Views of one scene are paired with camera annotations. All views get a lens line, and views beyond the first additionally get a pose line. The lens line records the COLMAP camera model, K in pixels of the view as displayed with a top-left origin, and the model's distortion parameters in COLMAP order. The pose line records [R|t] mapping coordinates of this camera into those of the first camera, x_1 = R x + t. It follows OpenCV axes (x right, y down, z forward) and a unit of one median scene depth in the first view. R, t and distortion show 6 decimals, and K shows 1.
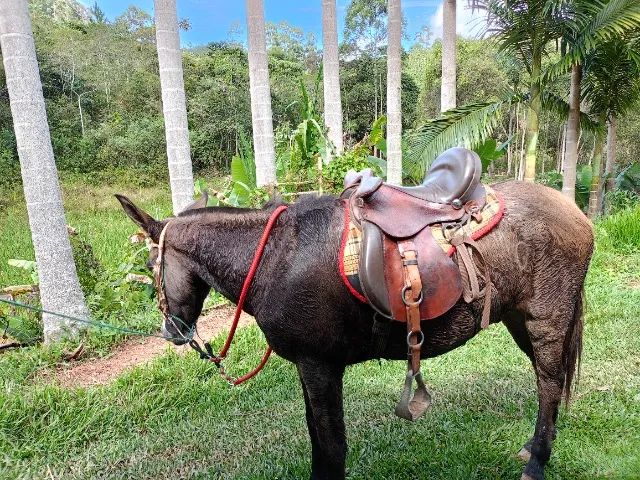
lens RADIAL K [[494.8, 0, 320.2], [0, 494.8, 240.1], [0, 0, 1]] dist [0.045933, -0.020384]
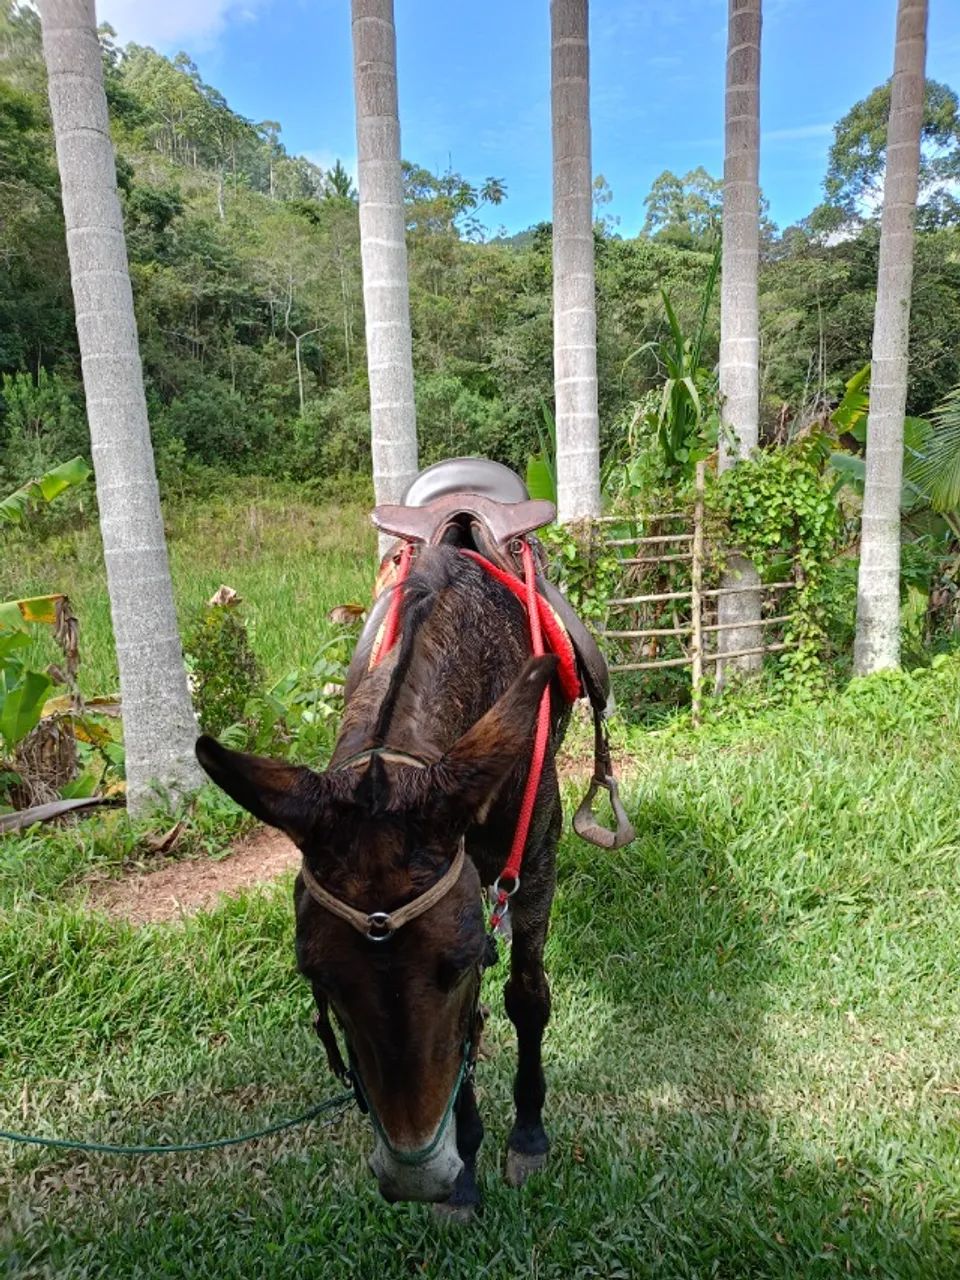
lens RADIAL K [[989.5, 0, 474.8], [0, 989.5, 640.7], [0, 0, 1]] dist [0.045933, -0.020384]
pose [[0.961718, 0.057736, -0.267888, 0.052427], [-0.051649, 0.998223, 0.029718, -0.018405], [0.269128, -0.014744, 0.962992, 0.057497]]
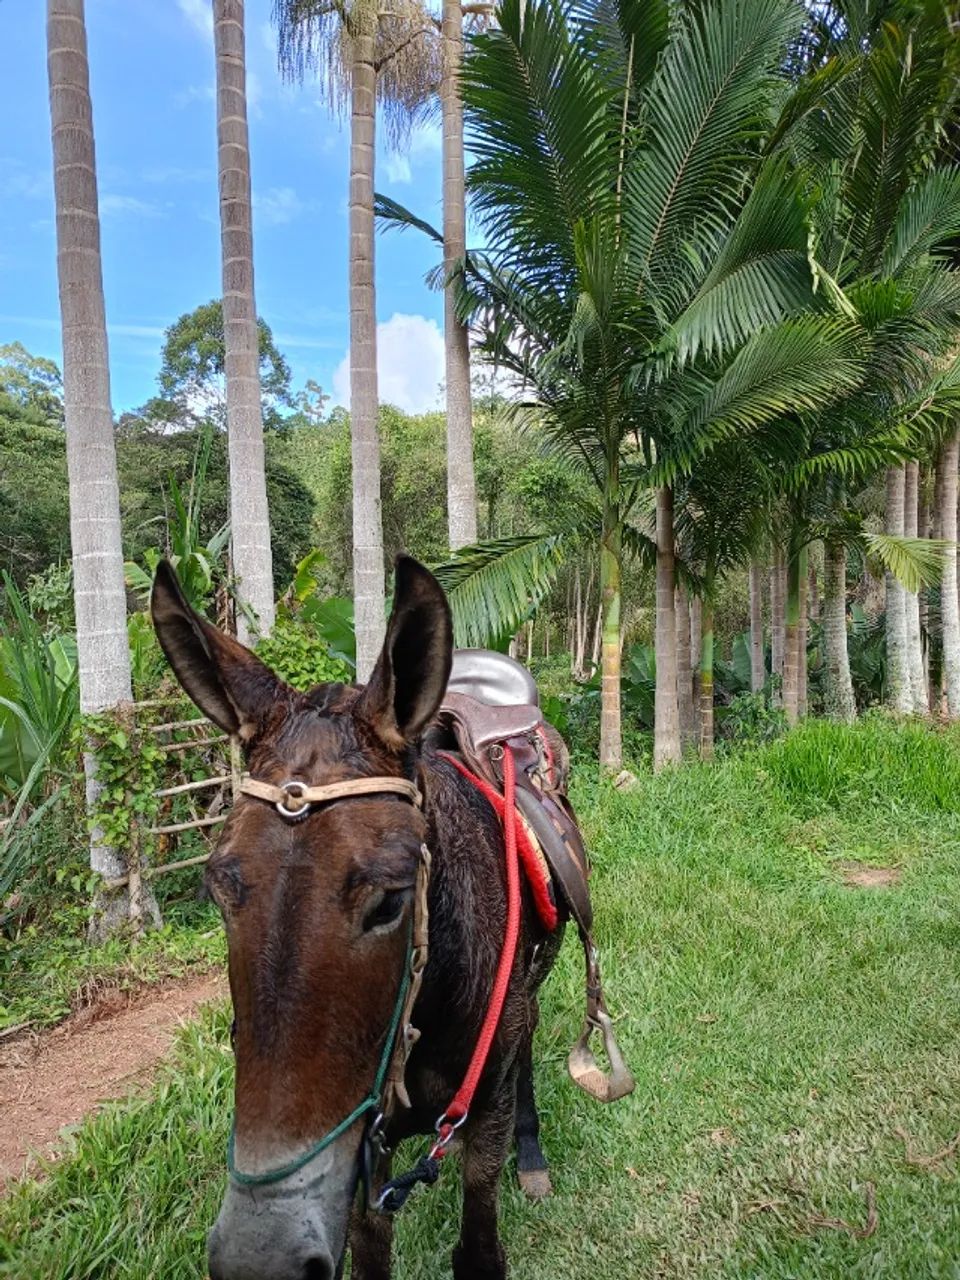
lens RADIAL K [[989.5, 0, 474.6], [0, 989.5, 644.4], [0, 0, 1]] dist [0.045933, -0.020384]
pose [[0.933530, -0.005844, 0.358453, -0.109963], [0.057939, 0.989182, -0.134766, -0.029504], [-0.353787, 0.146576, 0.923769, 0.090892]]
